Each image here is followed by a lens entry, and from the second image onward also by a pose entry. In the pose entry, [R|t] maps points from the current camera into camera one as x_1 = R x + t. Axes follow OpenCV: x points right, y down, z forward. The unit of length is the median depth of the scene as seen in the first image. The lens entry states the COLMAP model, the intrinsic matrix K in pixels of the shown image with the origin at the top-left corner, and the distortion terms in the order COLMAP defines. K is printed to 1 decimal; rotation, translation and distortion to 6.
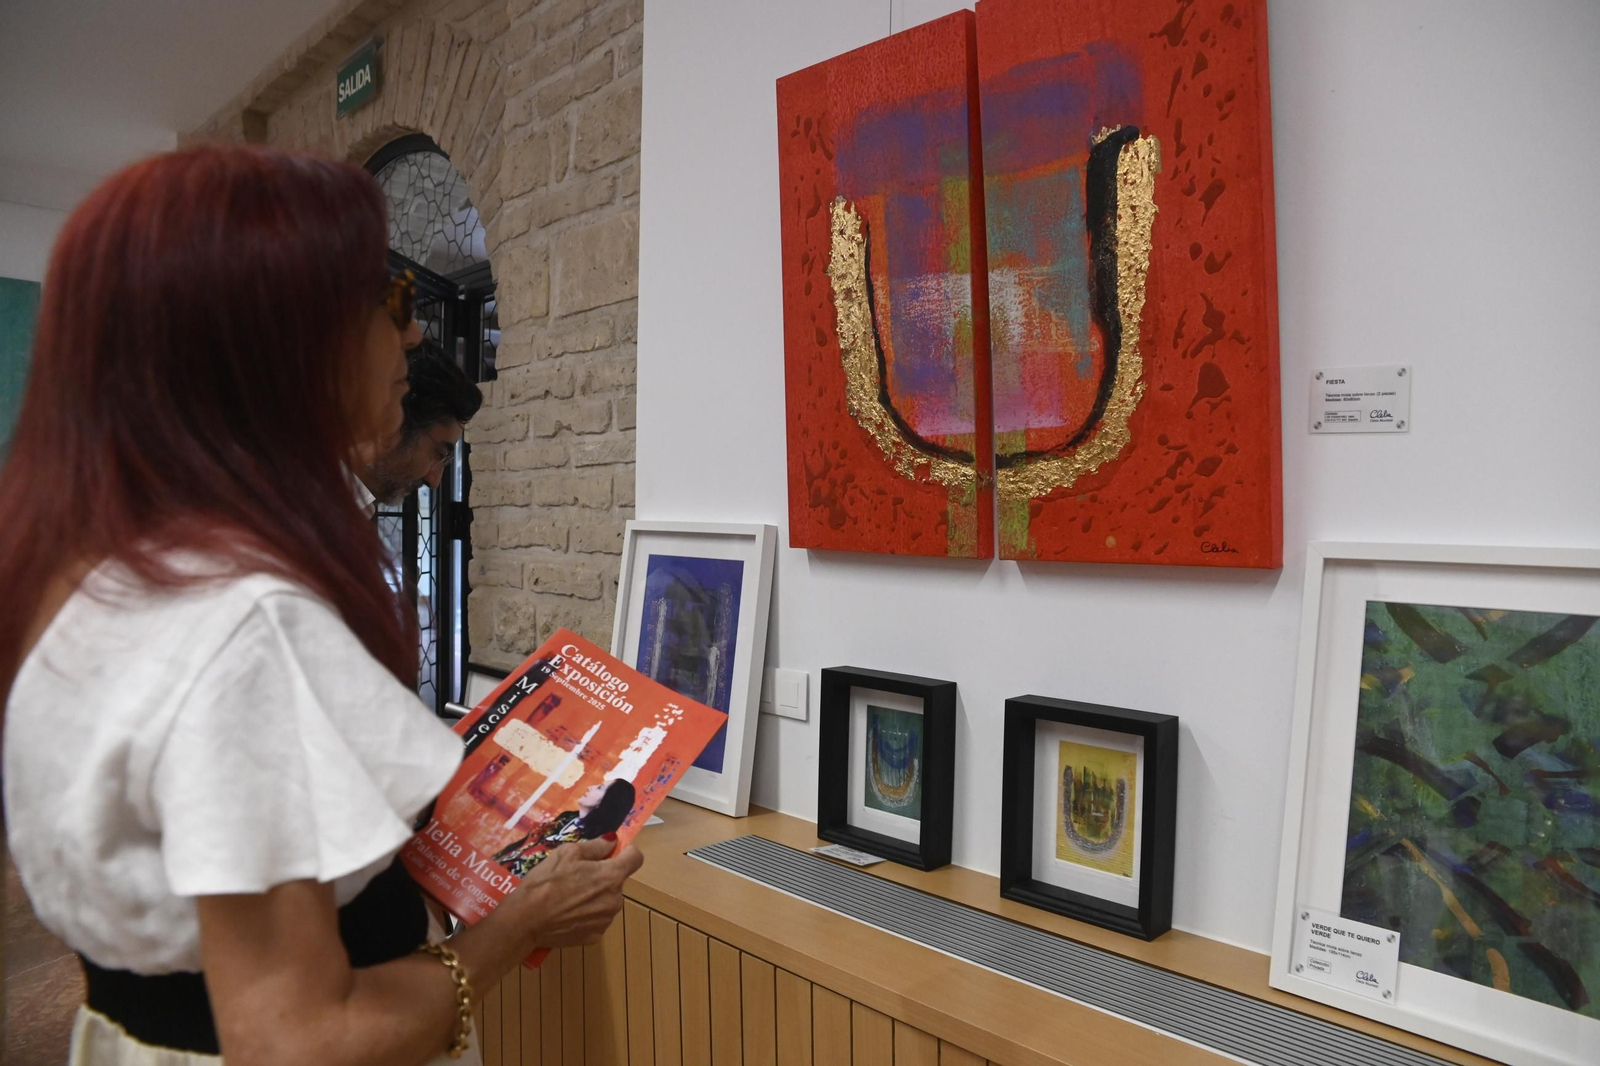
lens RADIAL K [[1087.2, 0, 813.3], [0, 1087.2, 525.7], [0, 0, 1]] dist [-0.106213, 0.066309]
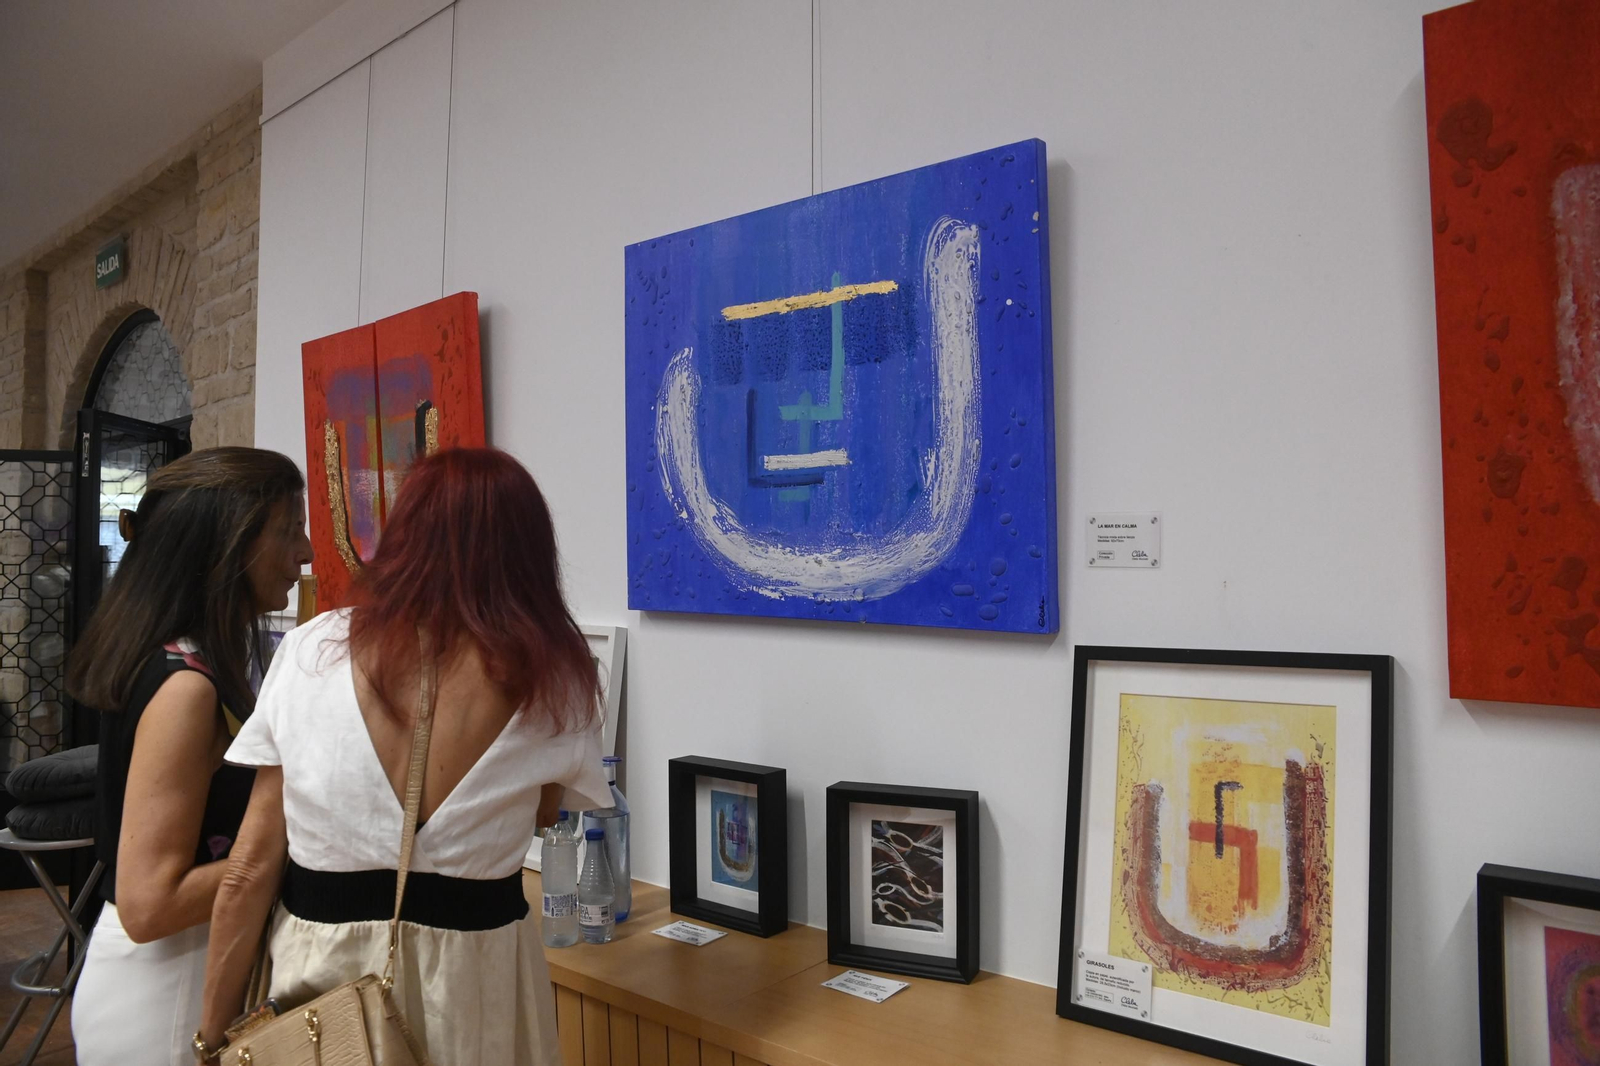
lens RADIAL K [[1087.2, 0, 783.0], [0, 1087.2, 548.9], [0, 0, 1]] dist [-0.106213, 0.066309]
pose [[0.995465, -0.006190, 0.094928, 0.357831], [0.010850, 0.998757, -0.048652, -0.006831], [-0.094509, 0.049462, 0.994295, -0.452448]]
